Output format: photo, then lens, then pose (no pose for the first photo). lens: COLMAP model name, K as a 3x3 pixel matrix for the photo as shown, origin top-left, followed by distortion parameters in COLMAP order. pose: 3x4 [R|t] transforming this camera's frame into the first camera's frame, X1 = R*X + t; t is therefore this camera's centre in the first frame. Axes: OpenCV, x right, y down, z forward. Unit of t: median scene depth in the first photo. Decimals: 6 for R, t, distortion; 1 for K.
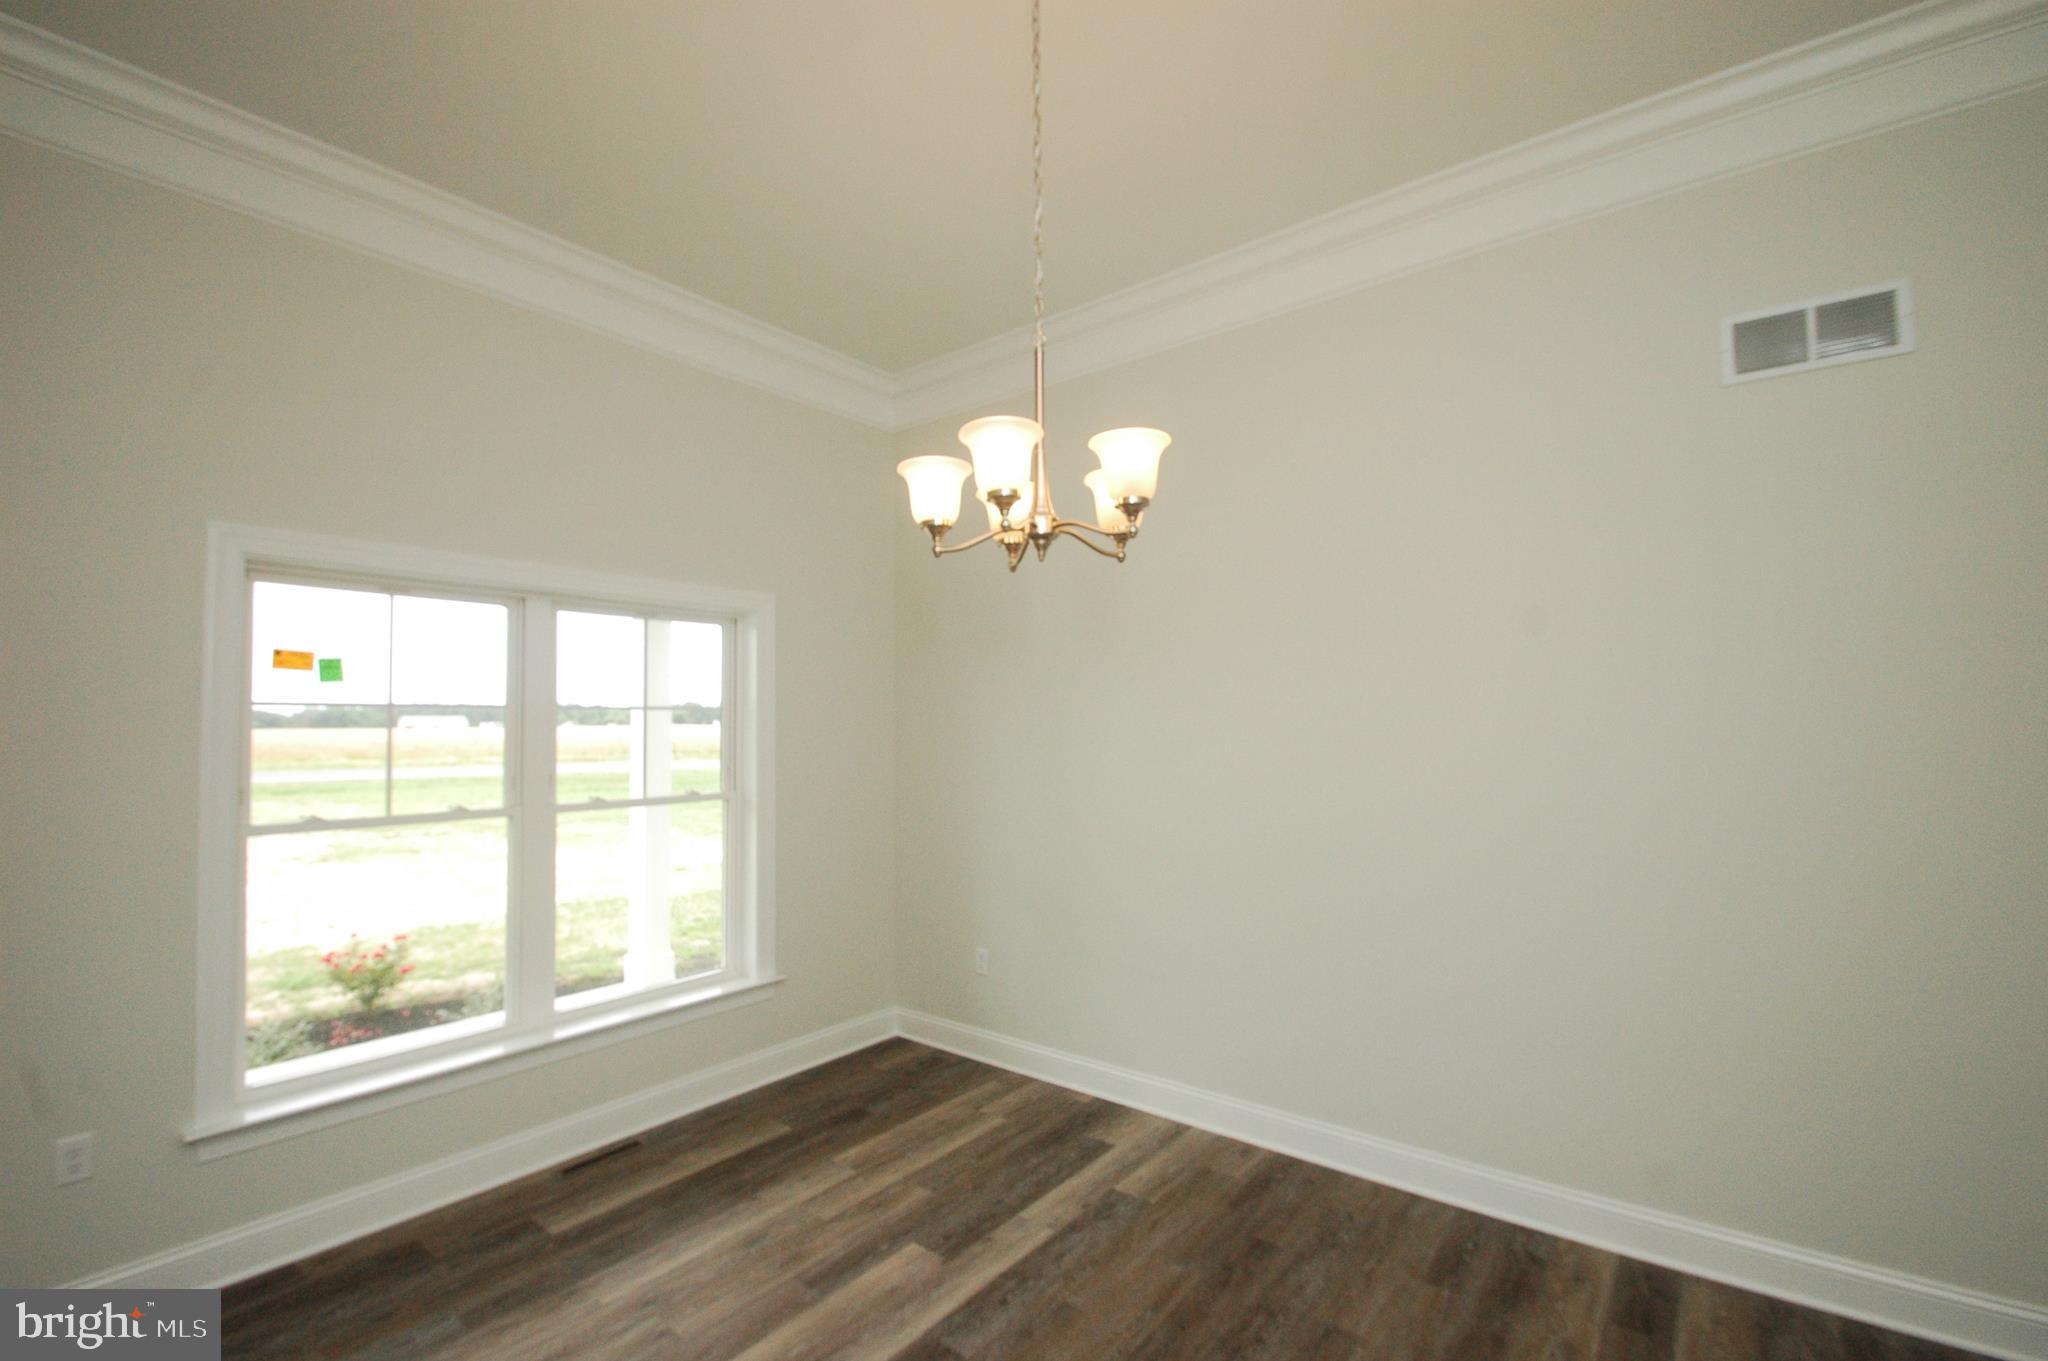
lens RADIAL K [[892.1, 0, 1014.2], [0, 892.1, 686.2], [0, 0, 1]] dist [0.013361, -0.013420]
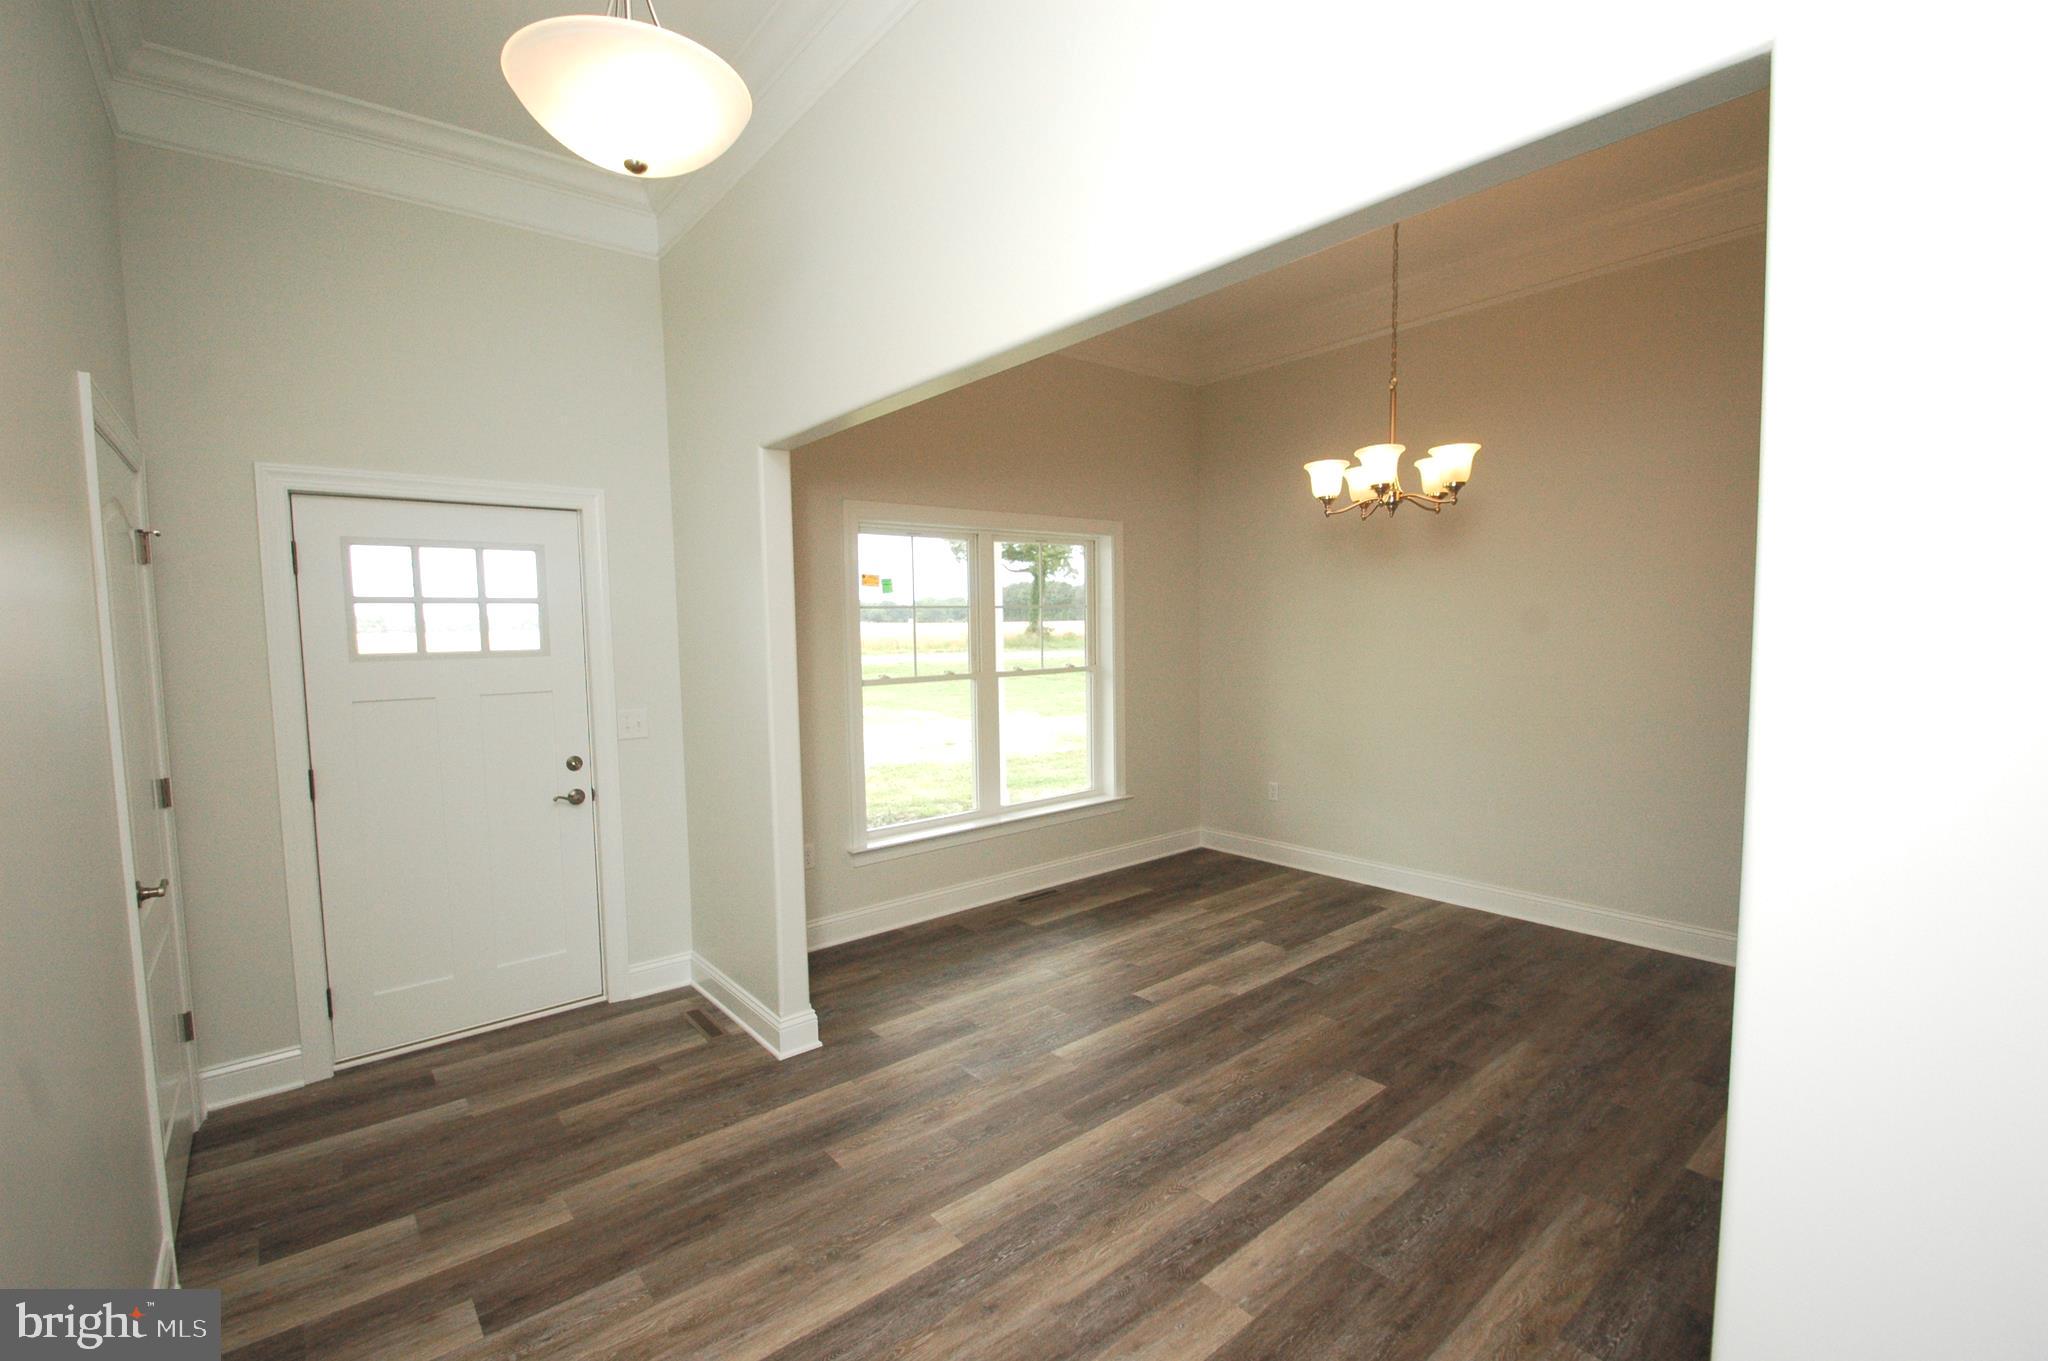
lens RADIAL K [[892.1, 0, 1014.2], [0, 892.1, 686.2], [0, 0, 1]] dist [0.013361, -0.013420]
pose [[0.978103, 0.003987, -0.208081, -0.185211], [0.020244, 0.993253, 0.114191, -0.016165], [0.207132, -0.115903, 0.971423, -0.500132]]
